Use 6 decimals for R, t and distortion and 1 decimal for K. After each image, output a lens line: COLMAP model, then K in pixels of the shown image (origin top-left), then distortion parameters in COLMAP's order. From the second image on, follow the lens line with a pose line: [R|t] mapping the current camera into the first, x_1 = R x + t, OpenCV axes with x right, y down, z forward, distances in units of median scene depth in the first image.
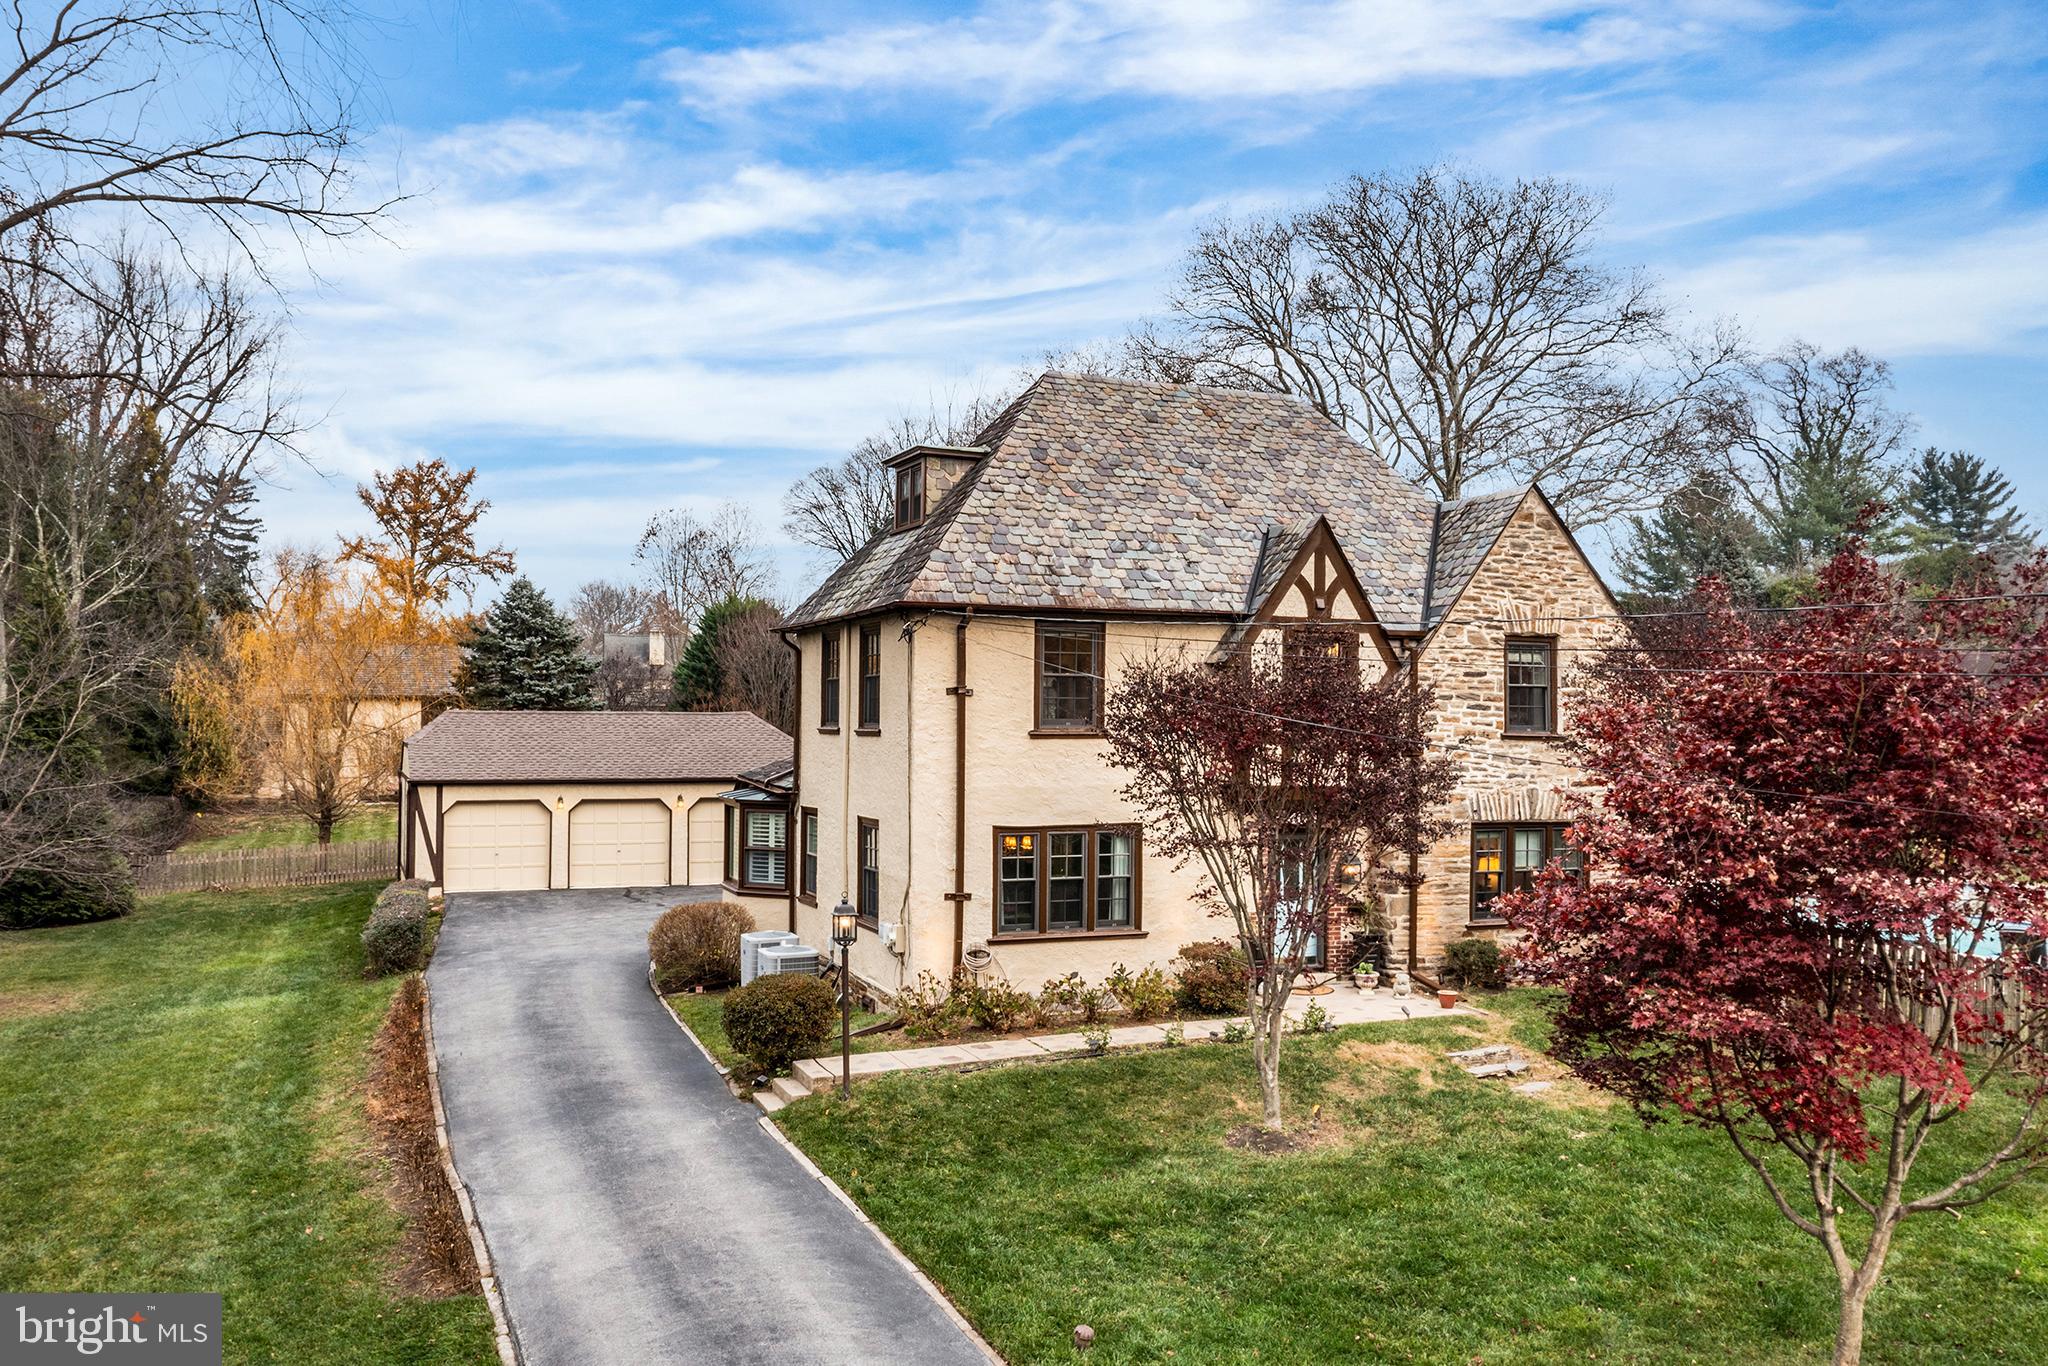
lens RADIAL K [[1647.9, 0, 1029.9], [0, 1647.9, 681.1], [0, 0, 1]] dist [-0.009958, 0.003617]
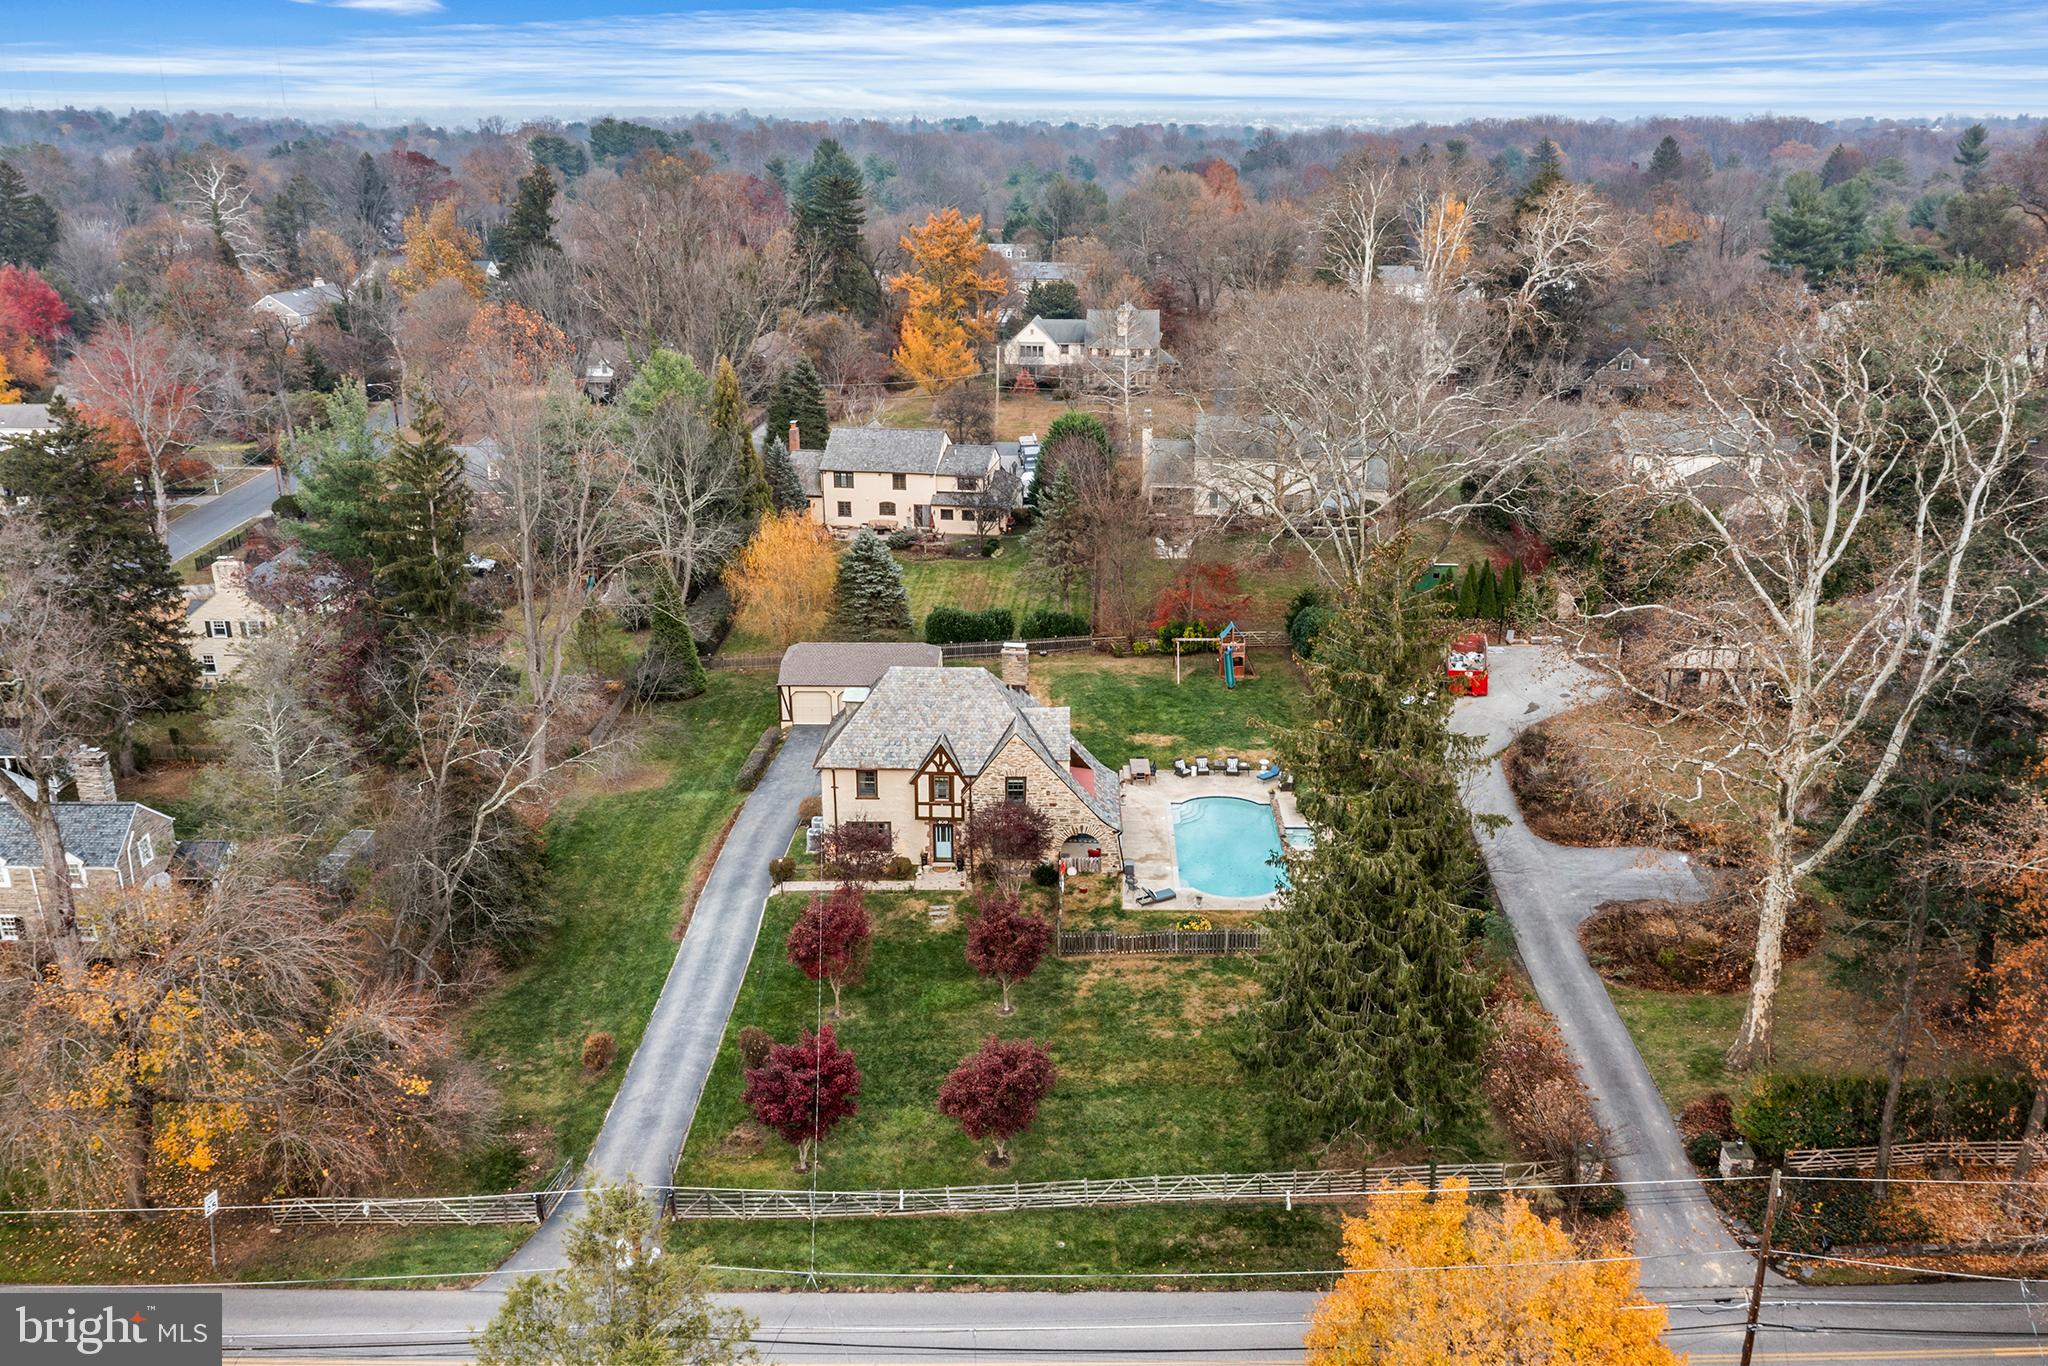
lens RADIAL K [[1647.9, 0, 1025.6], [0, 1647.9, 683.7], [0, 0, 1]] dist [-0.009958, 0.003617]
pose [[0.912616, 0.133377, -0.386450, 1.597697], [0.015306, 0.933474, 0.358319, -1.398289], [0.408532, -0.332922, 0.849861, -1.722010]]
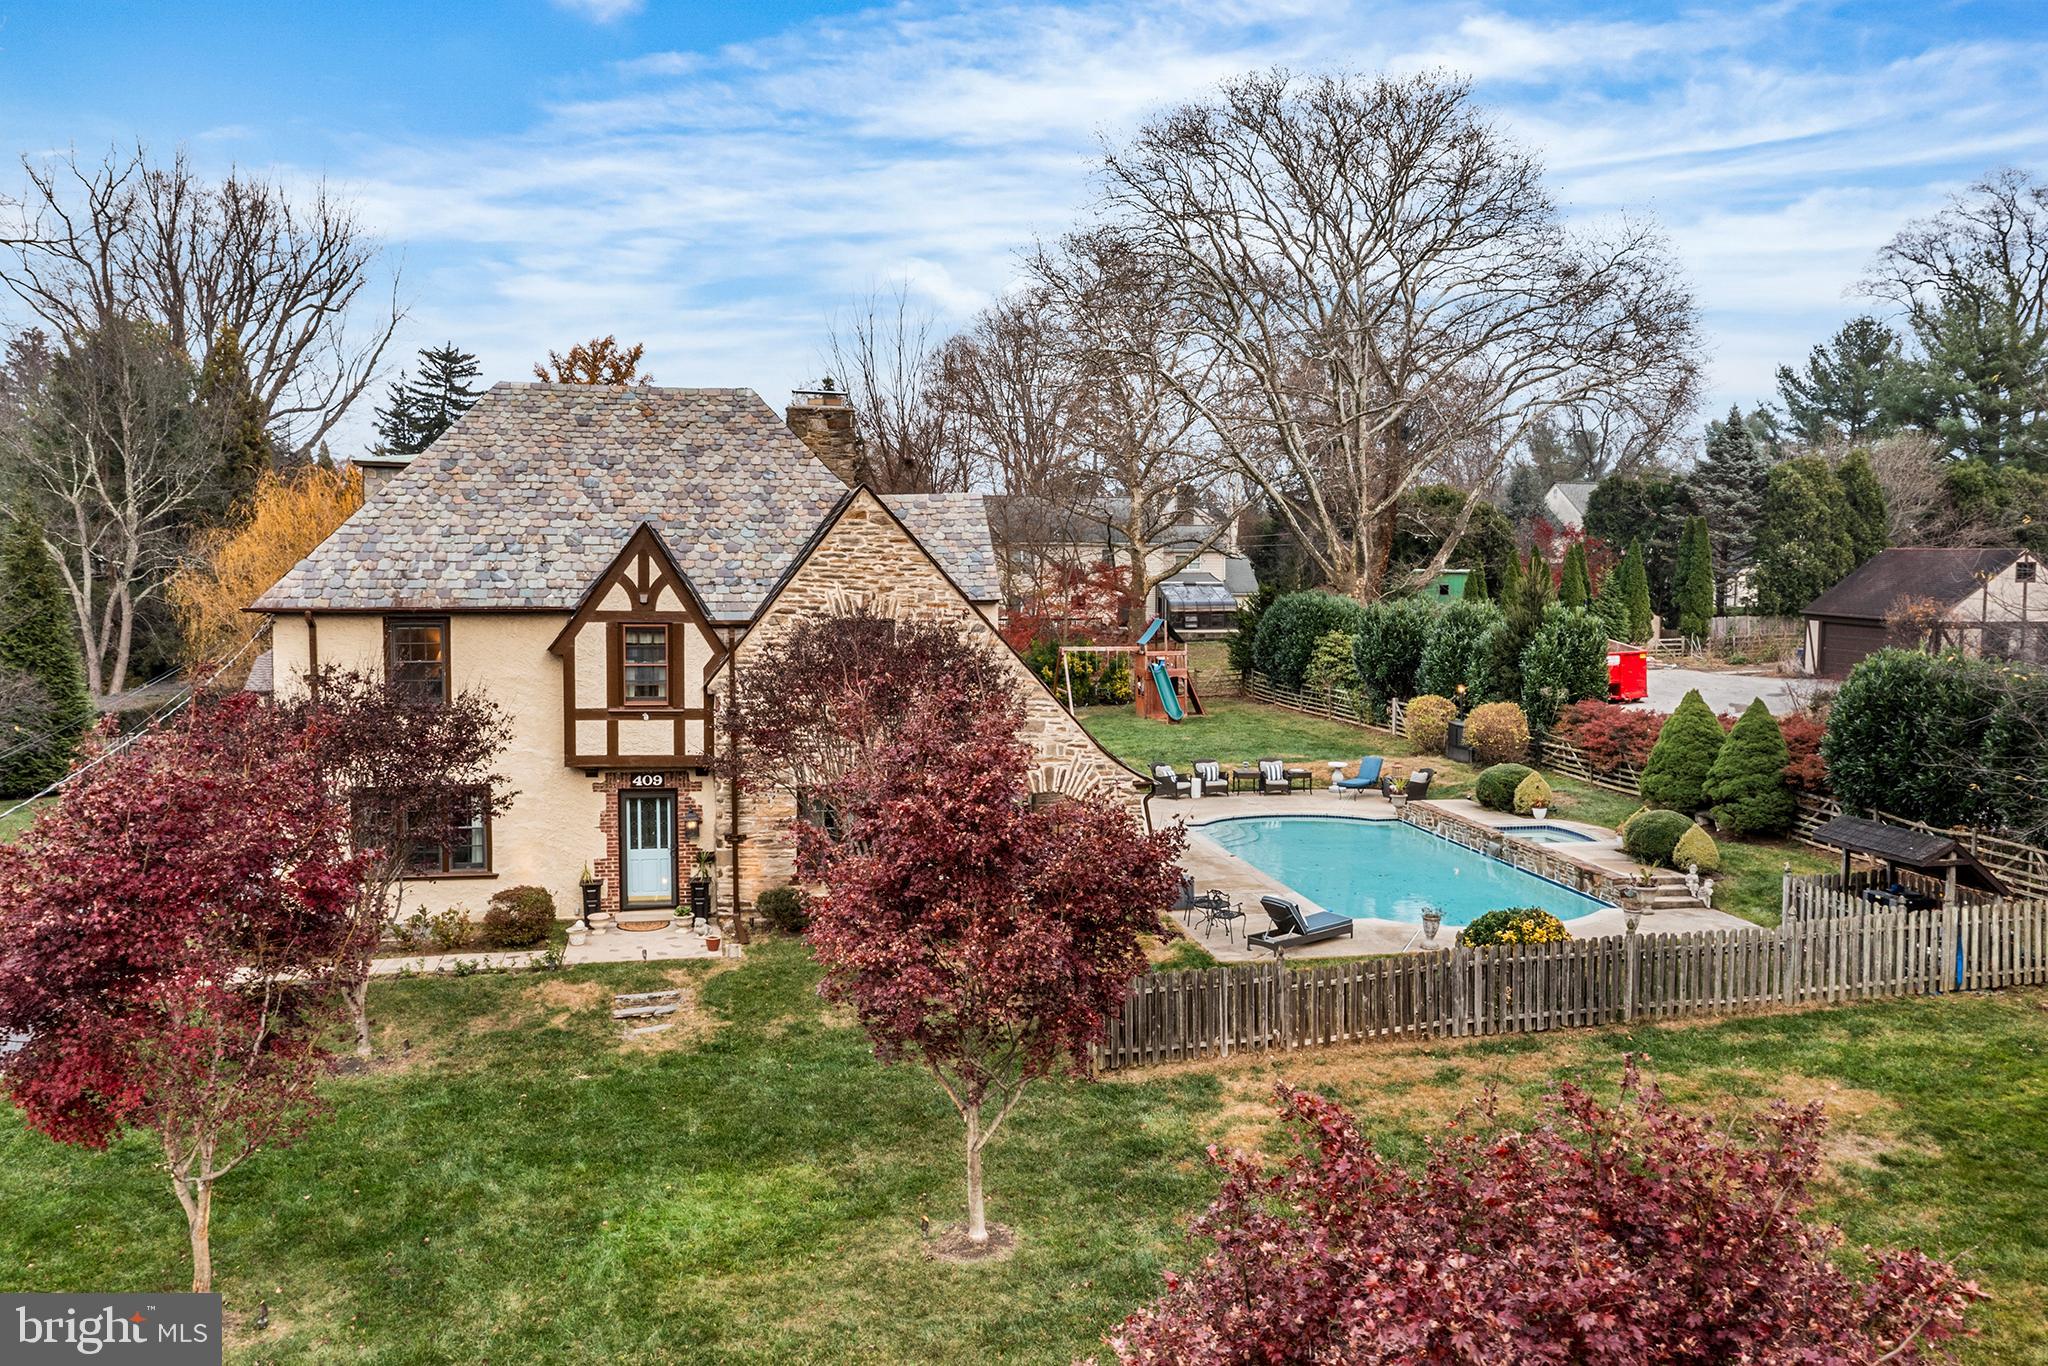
lens RADIAL K [[1647.9, 0, 1012.8], [0, 1647.9, 682.5], [0, 0, 1]] dist [-0.009958, 0.003617]
pose [[0.978052, 0.016772, -0.207684, 0.661594], [0.004871, 0.994642, 0.103265, -0.105255], [0.208303, -0.102010, 0.972730, -0.074215]]
